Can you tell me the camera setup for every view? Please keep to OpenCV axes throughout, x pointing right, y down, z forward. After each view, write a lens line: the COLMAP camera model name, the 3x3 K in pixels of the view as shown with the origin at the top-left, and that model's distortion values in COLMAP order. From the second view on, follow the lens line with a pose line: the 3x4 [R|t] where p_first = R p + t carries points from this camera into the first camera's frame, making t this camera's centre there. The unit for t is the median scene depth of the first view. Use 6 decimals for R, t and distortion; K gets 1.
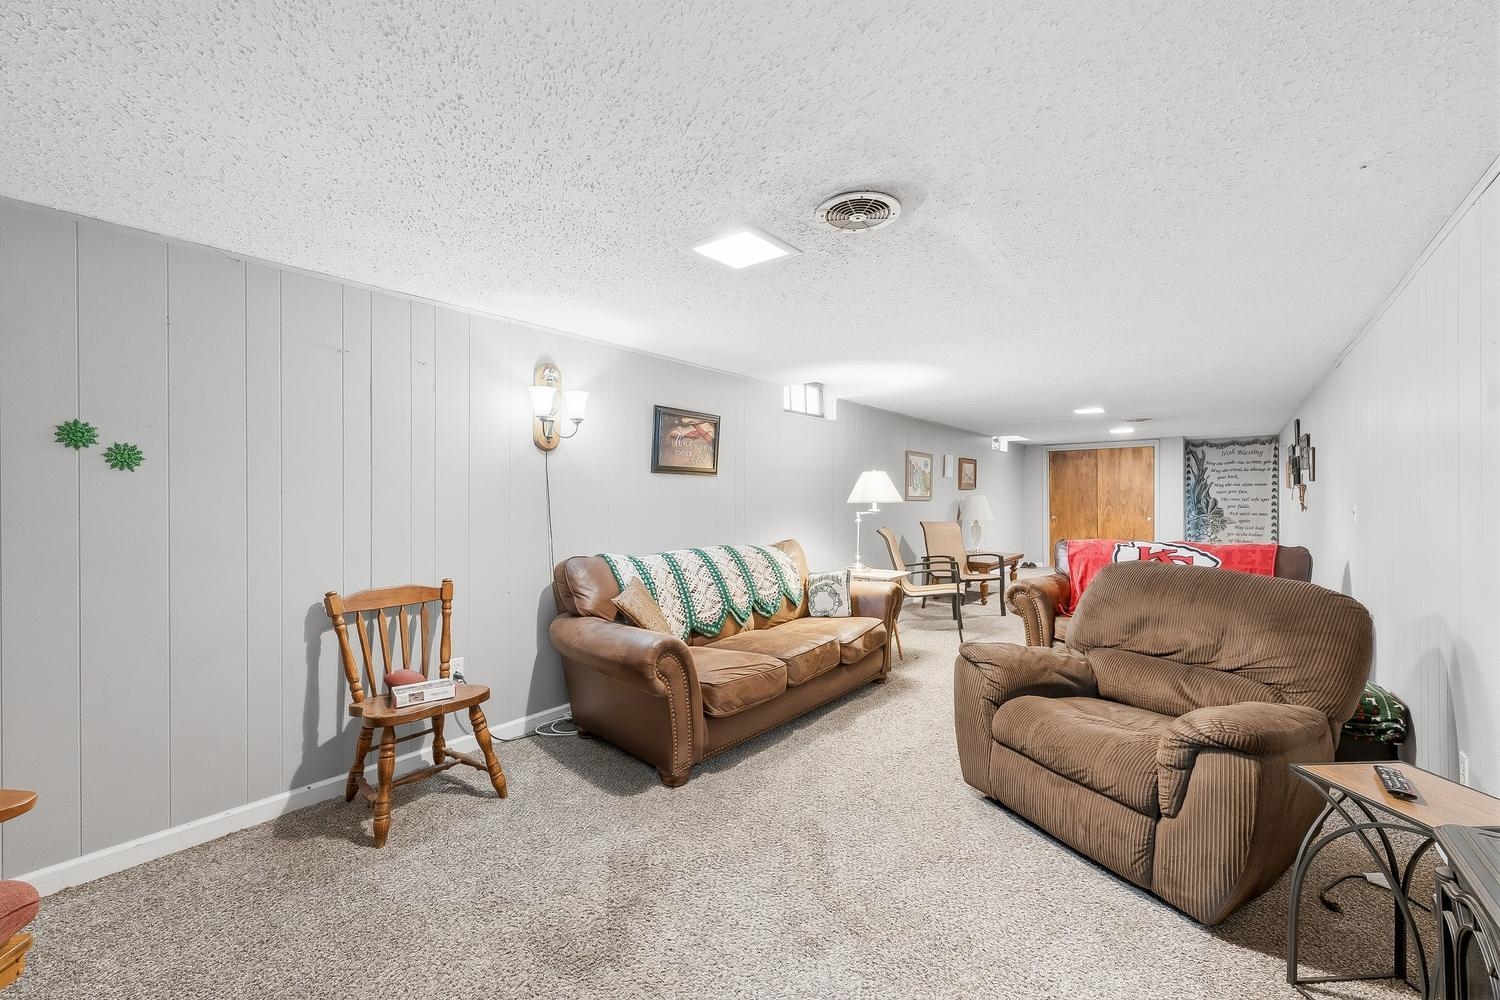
lens RADIAL K [[603.7, 0, 753.6], [0, 603.7, 499.0], [0, 0, 1]] dist [-0.003345, 0.000300]
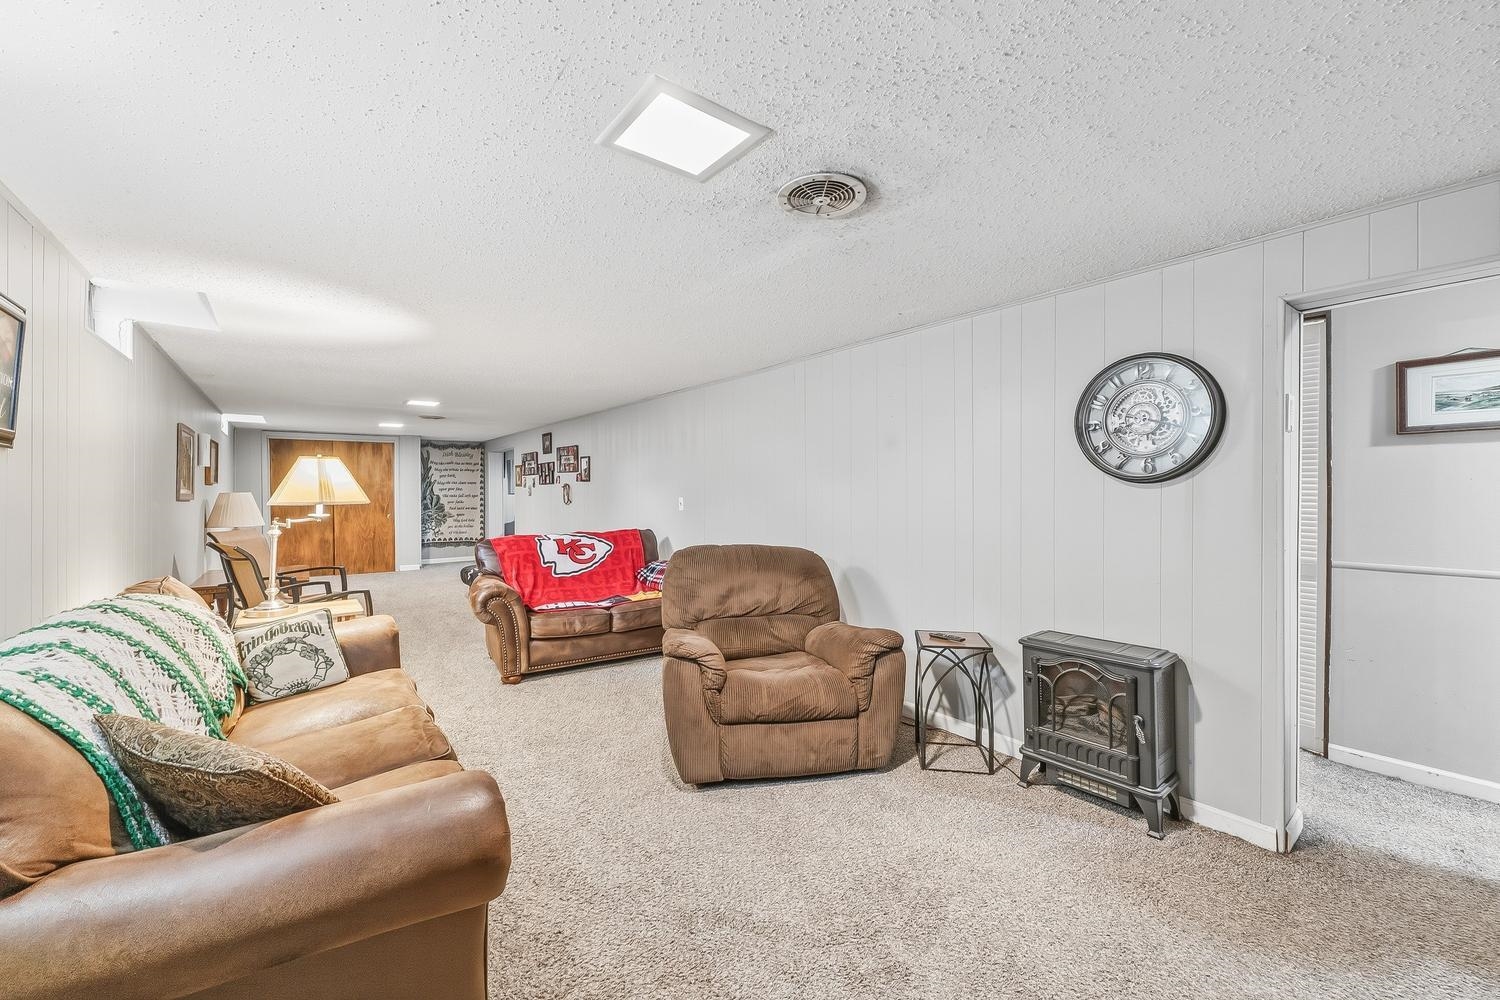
lens RADIAL K [[603.7, 0, 752.1], [0, 603.7, 492.2], [0, 0, 1]] dist [-0.003345, 0.000300]
pose [[0.240871, -0.001848, 0.970555, -0.319535], [0.007724, 0.999970, -0.000013, -0.003275], [-0.970526, 0.007499, 0.240878, 0.361960]]
